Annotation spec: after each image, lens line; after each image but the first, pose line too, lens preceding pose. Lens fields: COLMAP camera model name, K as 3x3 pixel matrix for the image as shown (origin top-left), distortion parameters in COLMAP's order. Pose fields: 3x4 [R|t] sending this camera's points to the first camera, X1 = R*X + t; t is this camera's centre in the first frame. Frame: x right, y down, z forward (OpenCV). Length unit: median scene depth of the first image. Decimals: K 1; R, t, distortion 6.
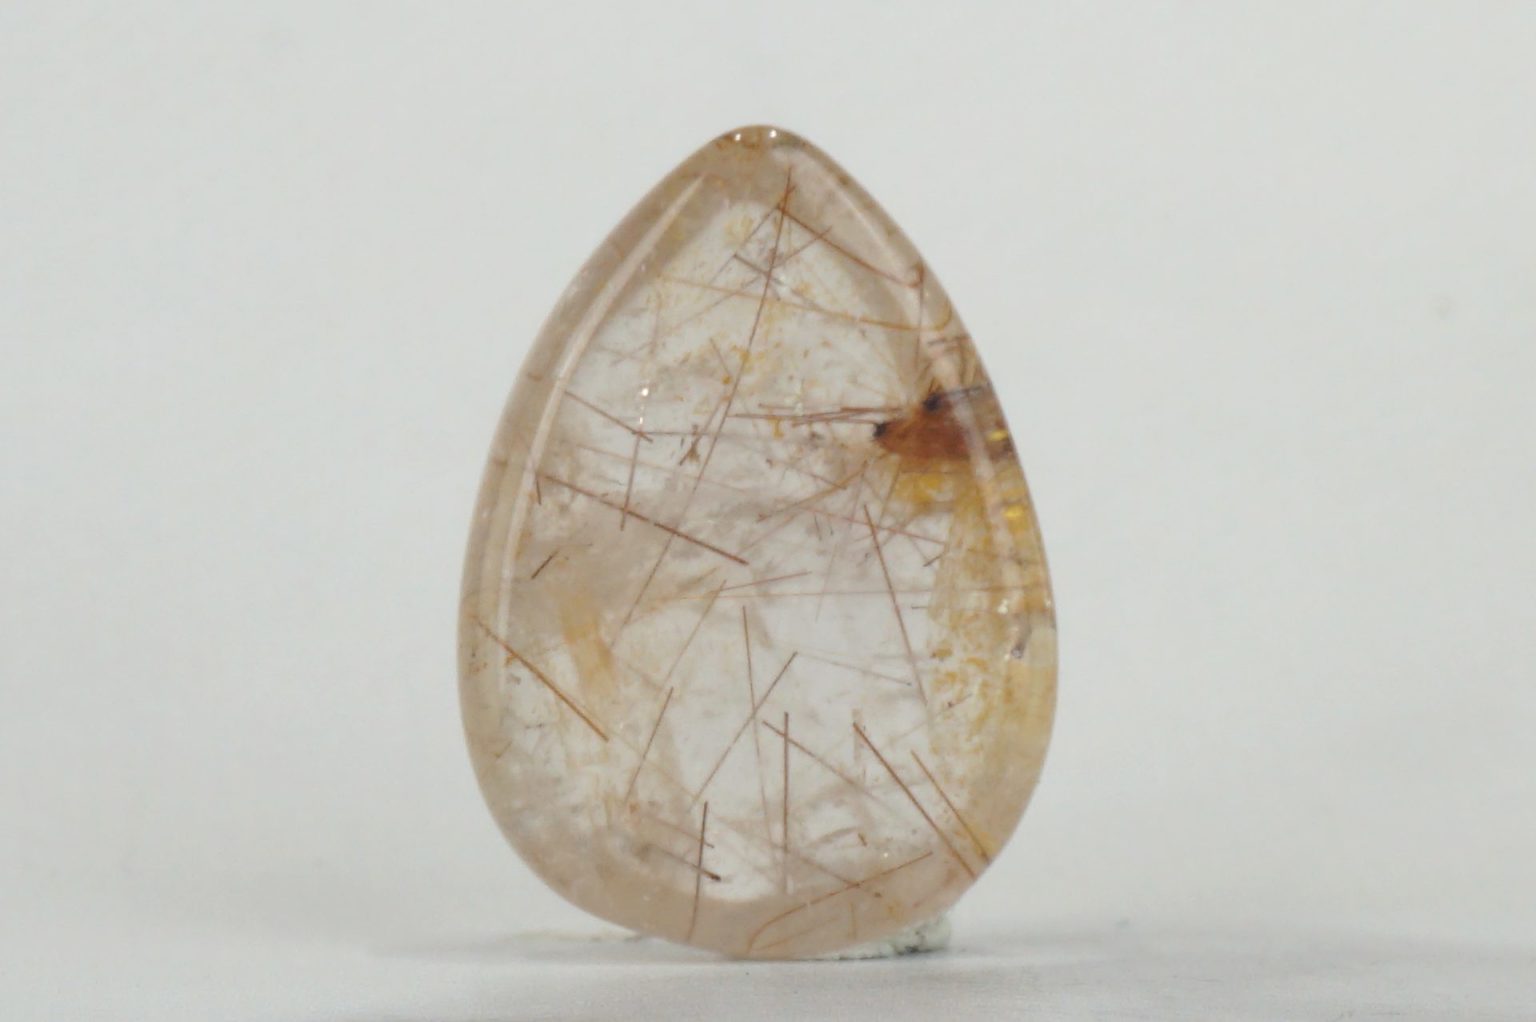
lens RADIAL K [[3146.8, 0, 773.3], [0, 3146.8, 518.2], [0, 0, 1]] dist [0.041867, 0.000000]
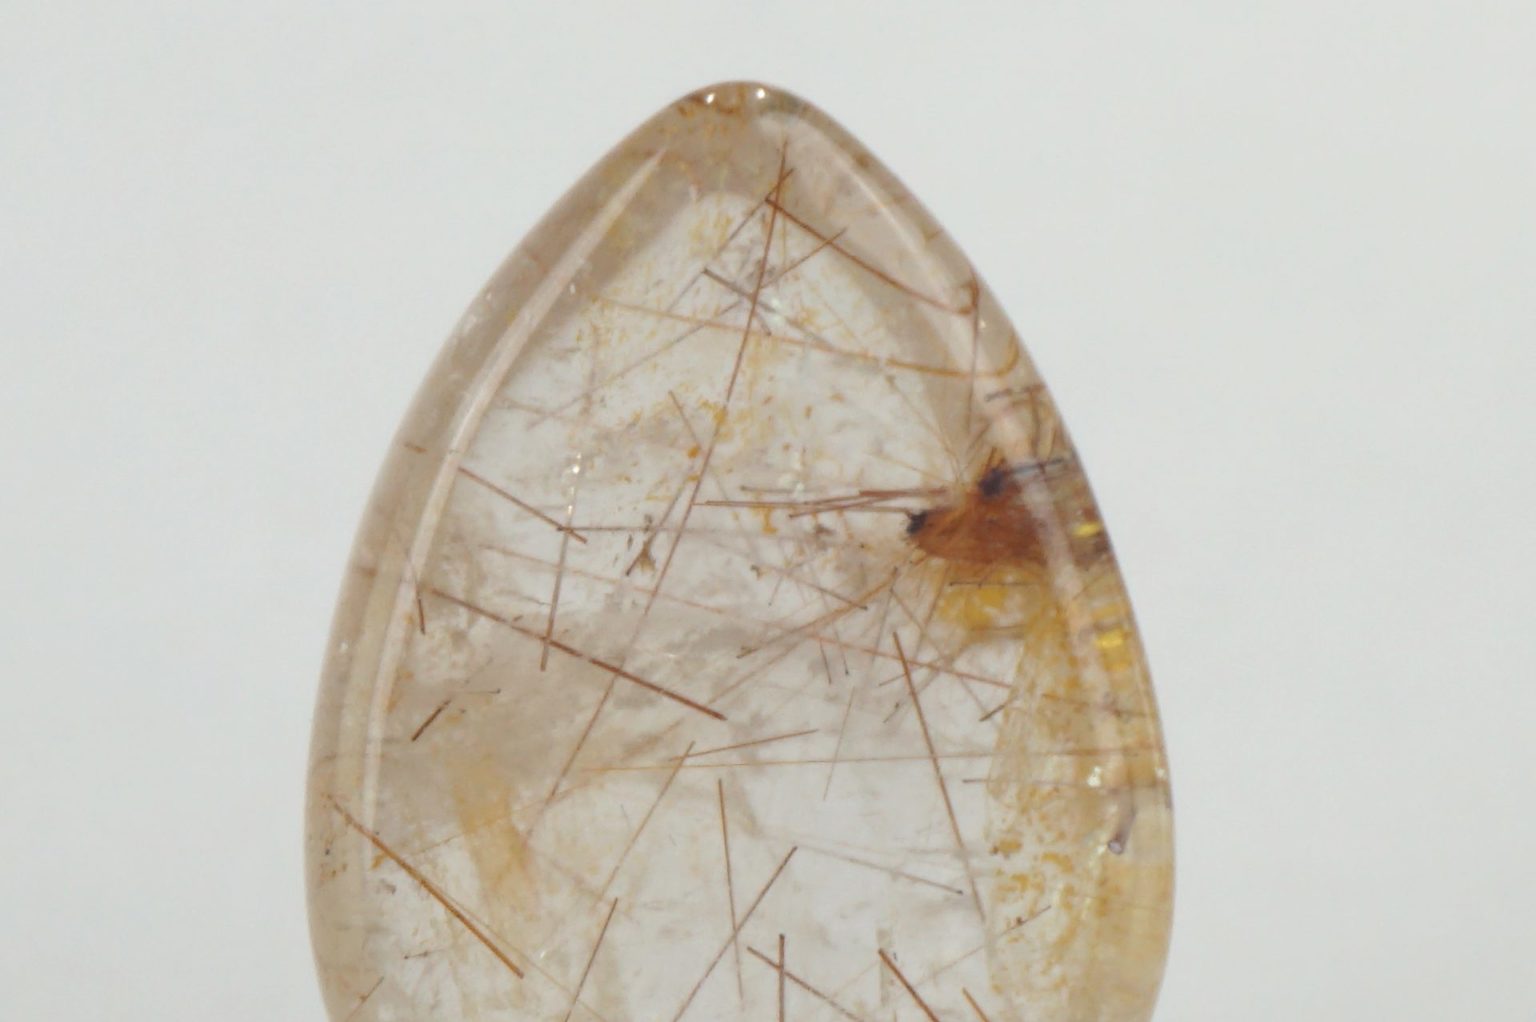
lens RADIAL K [[3146.8, 0, 764.8], [0, 3146.8, 507.7], [0, 0, 1]] dist [0.041867, 0.000000]
pose [[0.999996, -0.002825, 0.000142, 0.000586], [0.002823, 0.999951, 0.009496, -0.037952], [-0.000169, -0.009496, 0.999955, 0.309840]]
